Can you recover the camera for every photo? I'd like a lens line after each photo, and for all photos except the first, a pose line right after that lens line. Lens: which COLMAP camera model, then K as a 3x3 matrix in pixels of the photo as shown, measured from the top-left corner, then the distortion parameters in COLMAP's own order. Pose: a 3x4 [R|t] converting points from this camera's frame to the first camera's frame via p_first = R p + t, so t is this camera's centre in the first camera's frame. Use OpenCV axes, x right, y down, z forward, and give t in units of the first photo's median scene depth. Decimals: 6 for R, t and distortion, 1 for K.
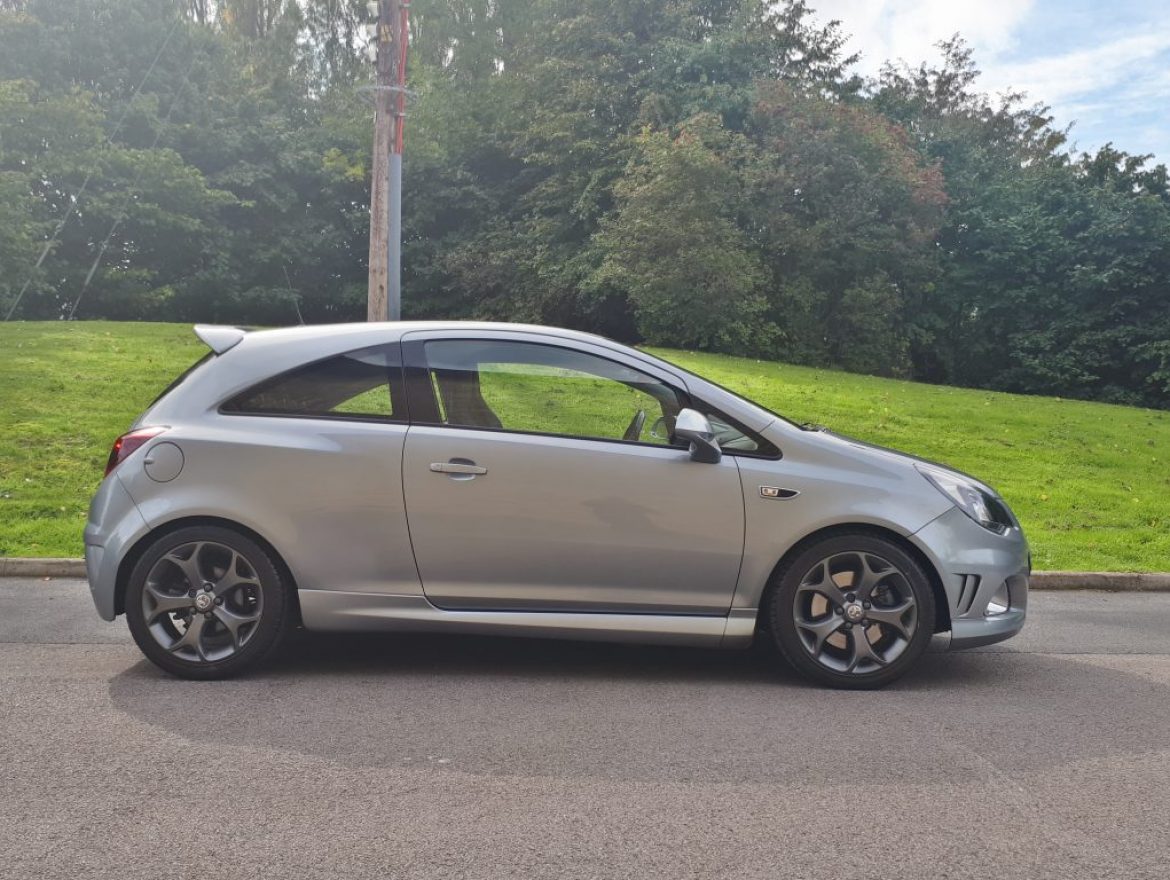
lens RADIAL K [[1163.7, 0, 598.5], [0, 1163.7, 443.1], [0, 0, 1]] dist [0.072327, -0.189666]
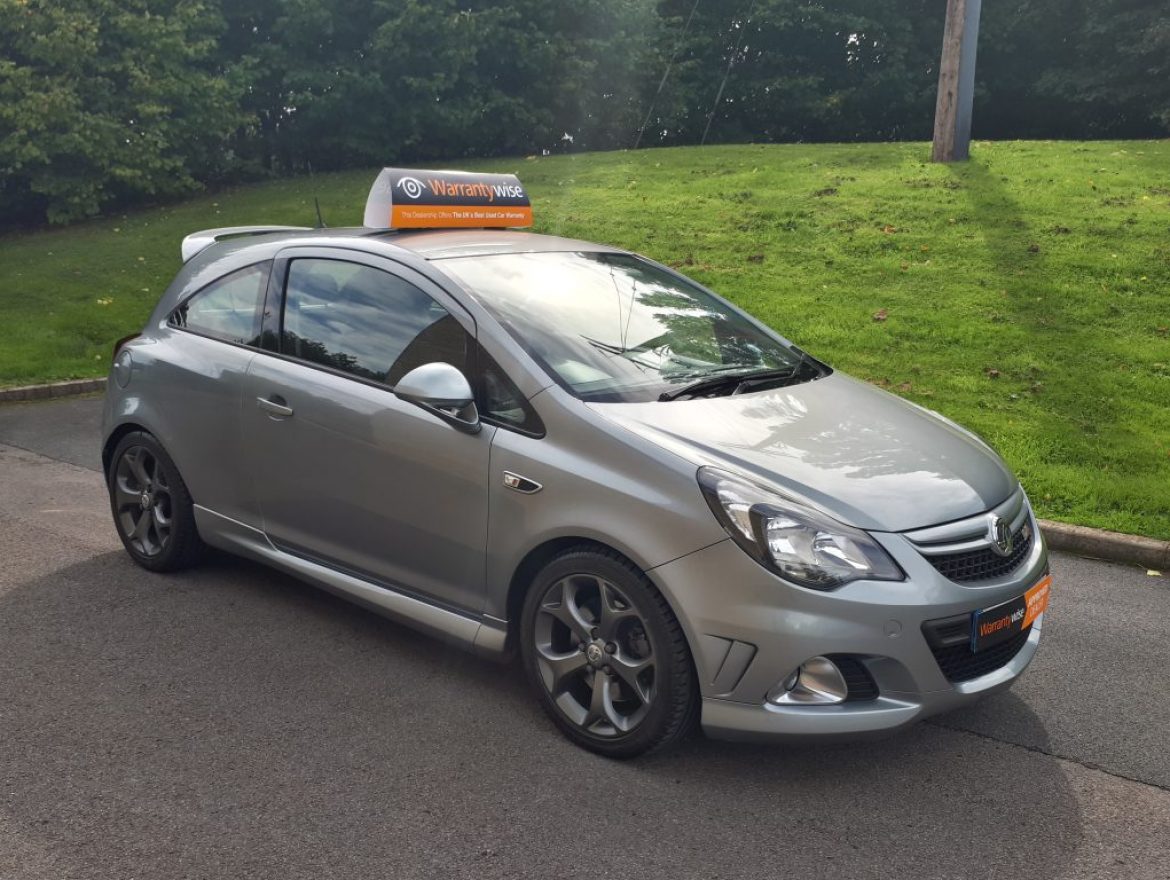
lens RADIAL K [[1184.2, 0, 587.2], [0, 1184.2, 440.3], [0, 0, 1]] dist [0.057873, -0.104999]
pose [[0.758007, 0.127014, -0.639760, 0.157063], [-0.012576, 0.983520, 0.180363, -0.028893], [0.652125, -0.128671, 0.747112, 0.103681]]
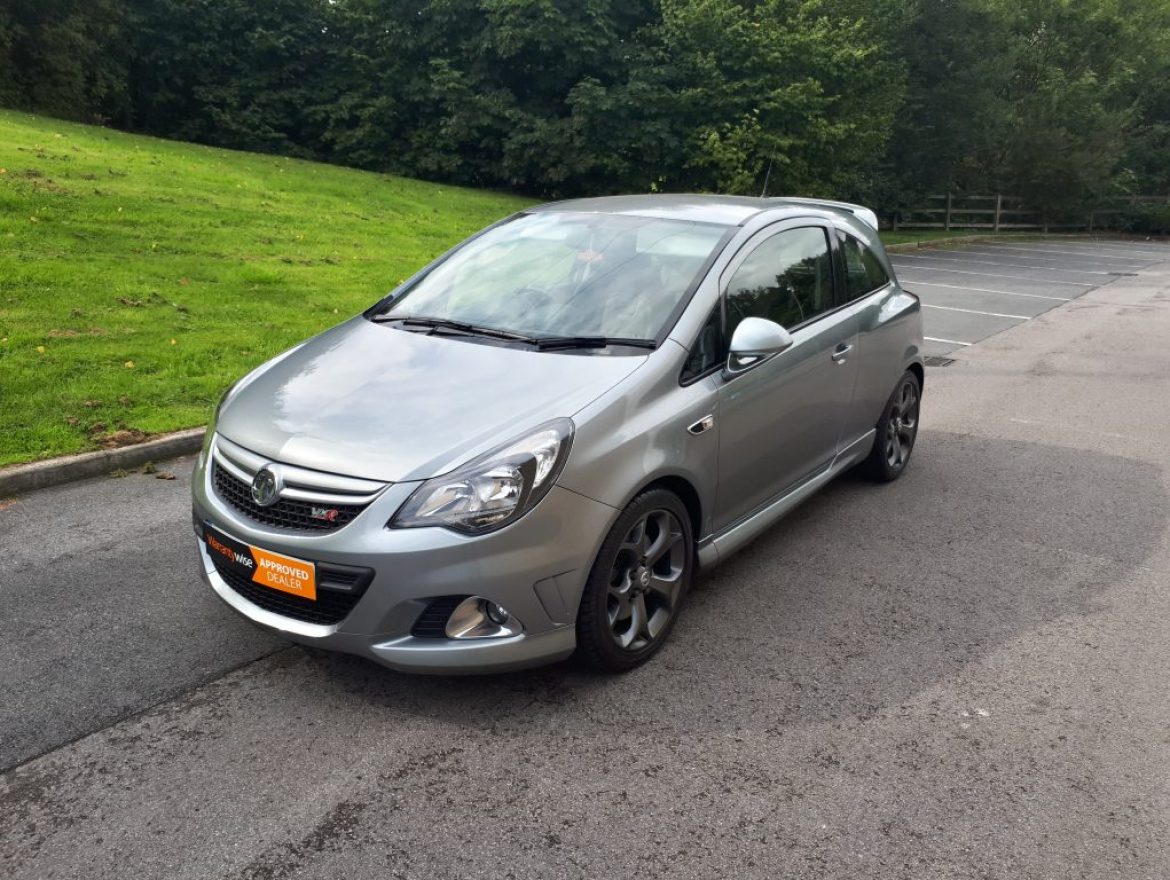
lens RADIAL K [[941.5, 0, 585.0], [0, 941.5, 440.0], [0, 0, 1]] dist [0.003728, 0.005261]
pose [[0.614729, -0.210963, 0.760002, -0.164746], [-0.019705, 0.959158, 0.282183, -0.033998], [-0.788492, -0.188442, 0.585465, 0.146615]]
